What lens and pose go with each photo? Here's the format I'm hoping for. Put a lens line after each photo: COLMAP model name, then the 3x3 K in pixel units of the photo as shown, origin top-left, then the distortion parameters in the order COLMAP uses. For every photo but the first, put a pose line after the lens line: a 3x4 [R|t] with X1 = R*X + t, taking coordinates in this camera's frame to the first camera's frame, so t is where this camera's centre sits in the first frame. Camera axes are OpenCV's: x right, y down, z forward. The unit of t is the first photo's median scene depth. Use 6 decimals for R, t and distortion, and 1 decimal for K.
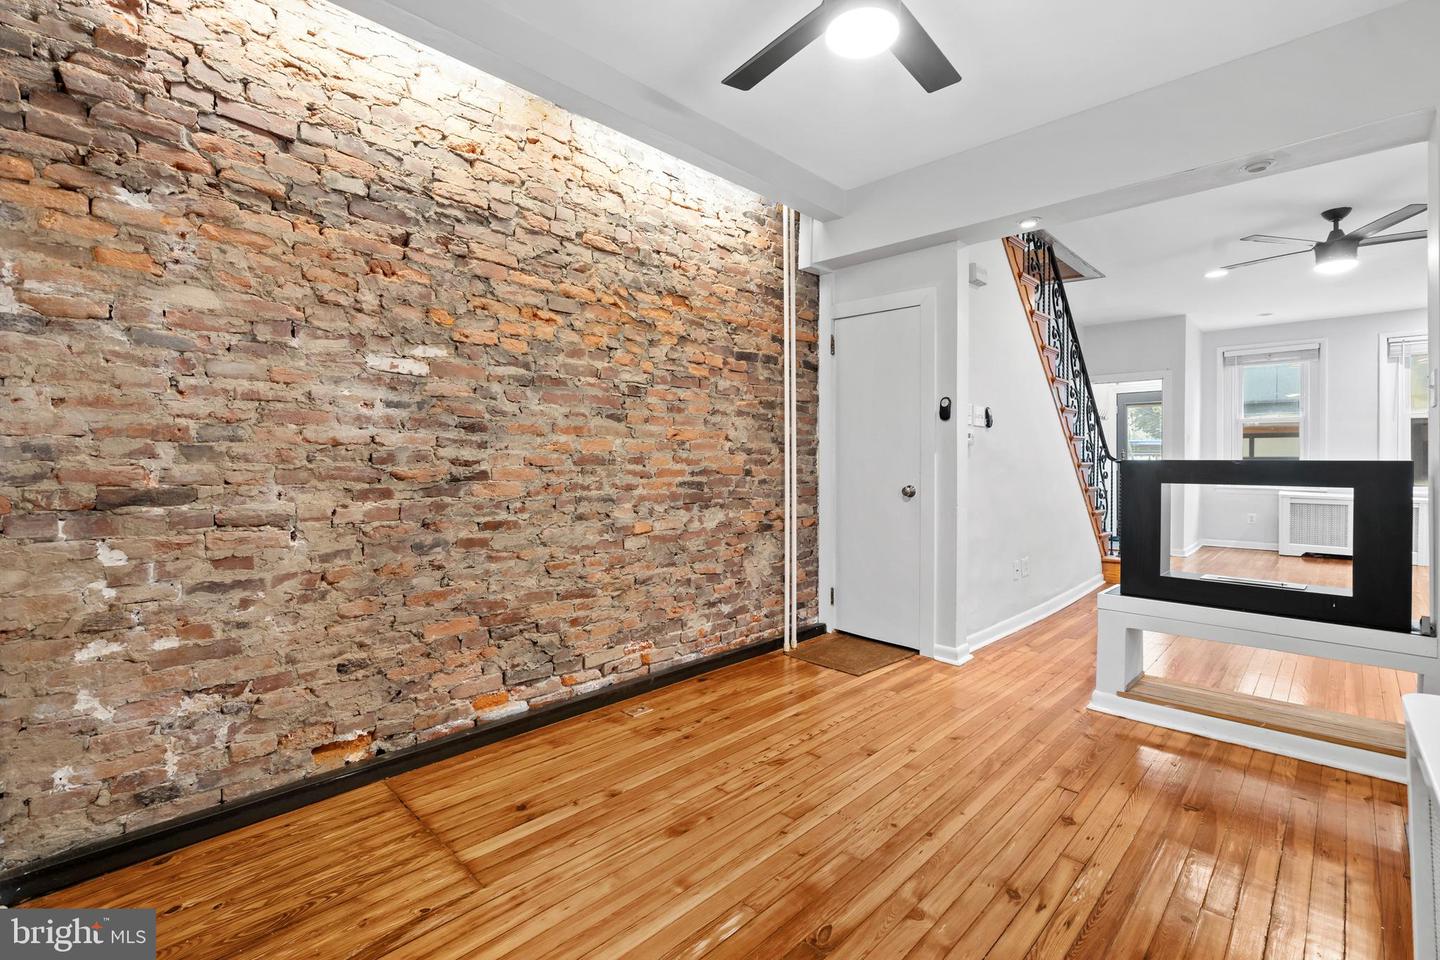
lens RADIAL K [[642.6, 0, 720.0], [0, 642.6, 480.0], [0, 0, 1]] dist [-0.002108, -0.000196]
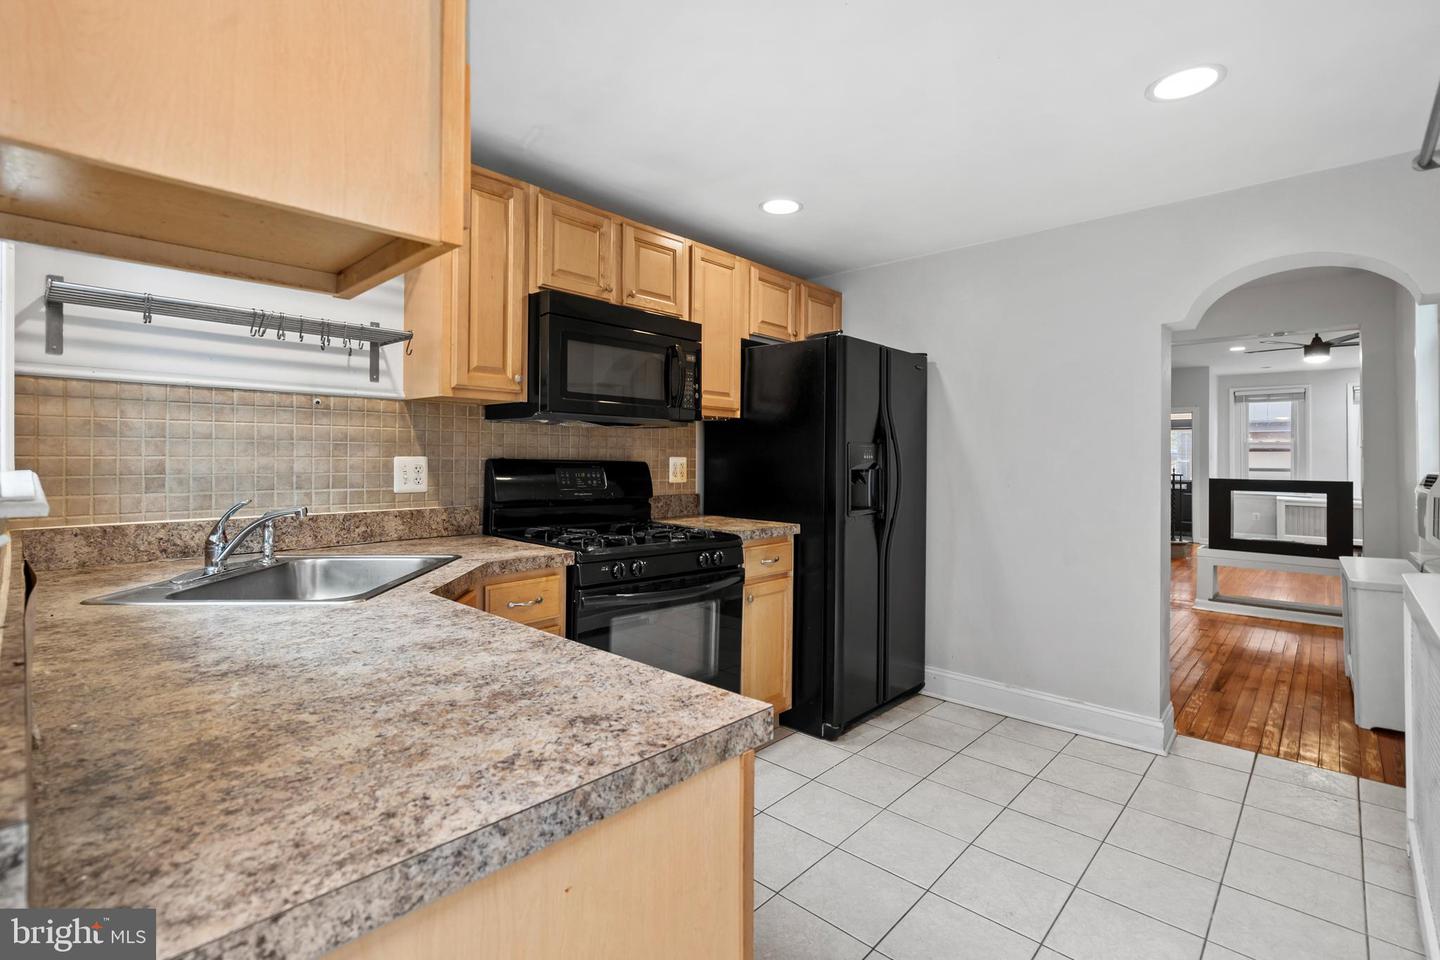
lens RADIAL K [[658.4, 0, 721.2], [0, 658.4, 467.6], [0, 0, 1]] dist [-0.005169, 0.000195]
pose [[0.999547, 0.009667, 0.028486, -0.634306], [-0.008963, 0.999653, -0.024754, 0.002795], [-0.028715, 0.024487, 0.999288, -0.654136]]
